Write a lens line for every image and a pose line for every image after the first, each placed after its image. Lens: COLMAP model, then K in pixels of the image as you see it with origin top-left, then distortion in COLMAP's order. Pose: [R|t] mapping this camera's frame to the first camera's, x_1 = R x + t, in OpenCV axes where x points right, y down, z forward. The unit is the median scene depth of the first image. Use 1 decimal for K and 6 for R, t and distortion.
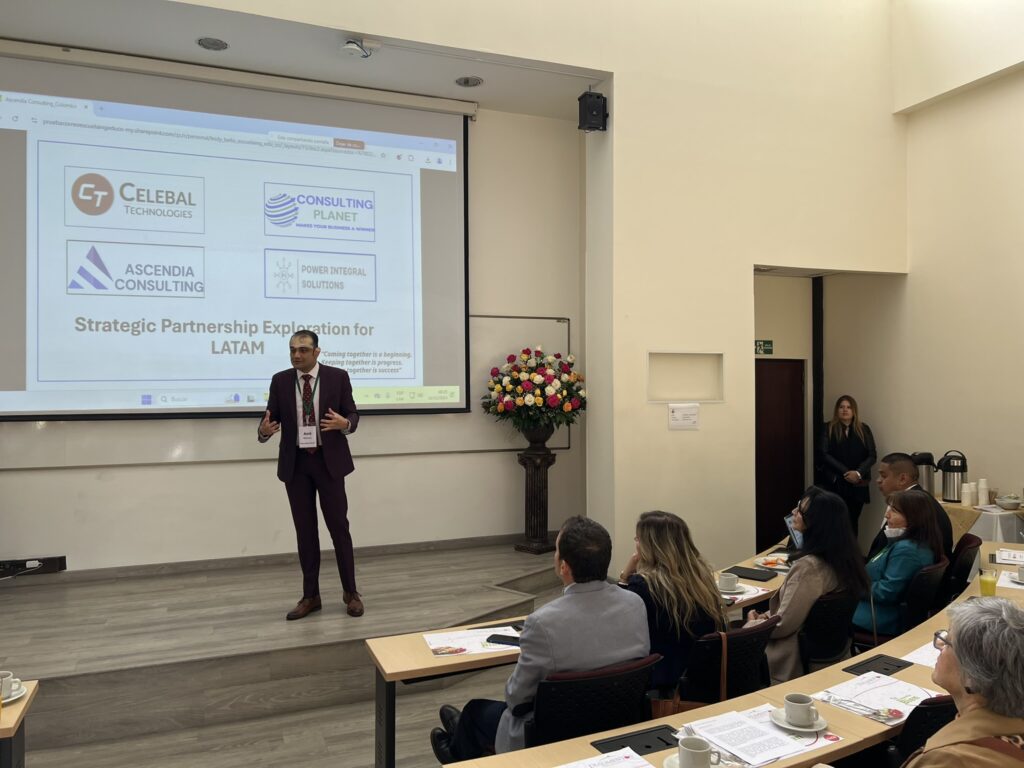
lens RADIAL K [[765.9, 0, 512.5], [0, 765.9, 384.2], [0, 0, 1]] dist [0.005494, -0.002066]
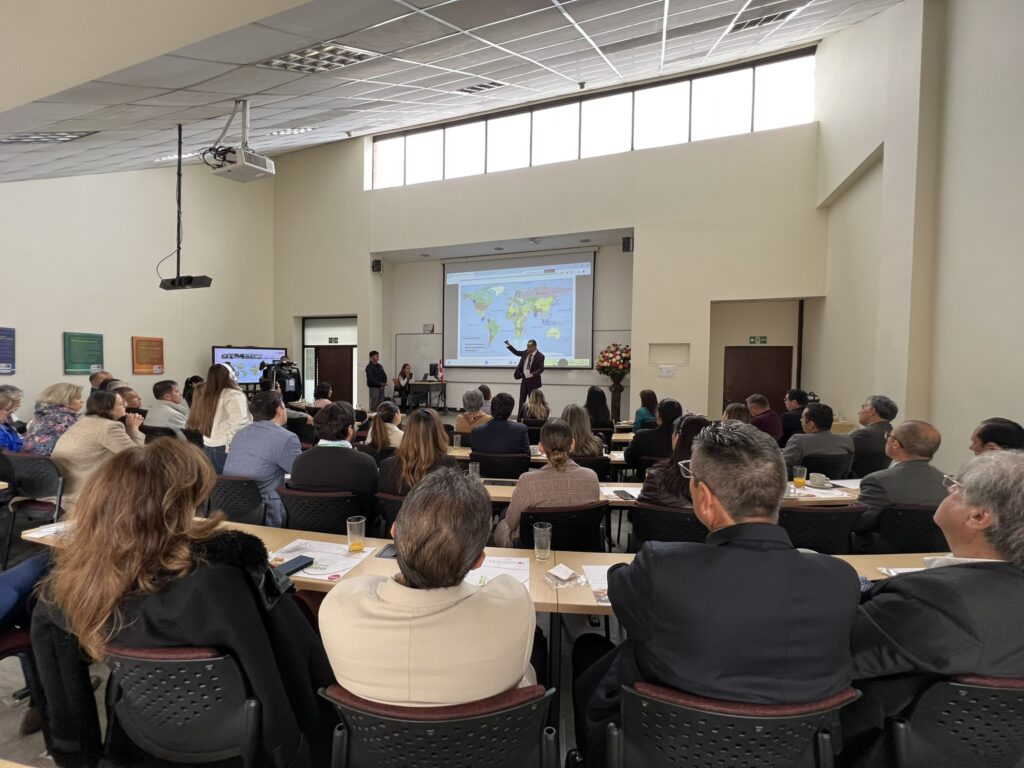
lens RADIAL K [[412.6, 0, 511.1], [0, 412.6, 380.0], [0, 0, 1]] dist [-0.000222, -0.000003]
pose [[0.761840, 0.029255, -0.647105, 0.649539], [-0.016039, 0.999525, 0.026304, 0.041783], [0.647567, -0.009660, 0.761947, -0.222931]]
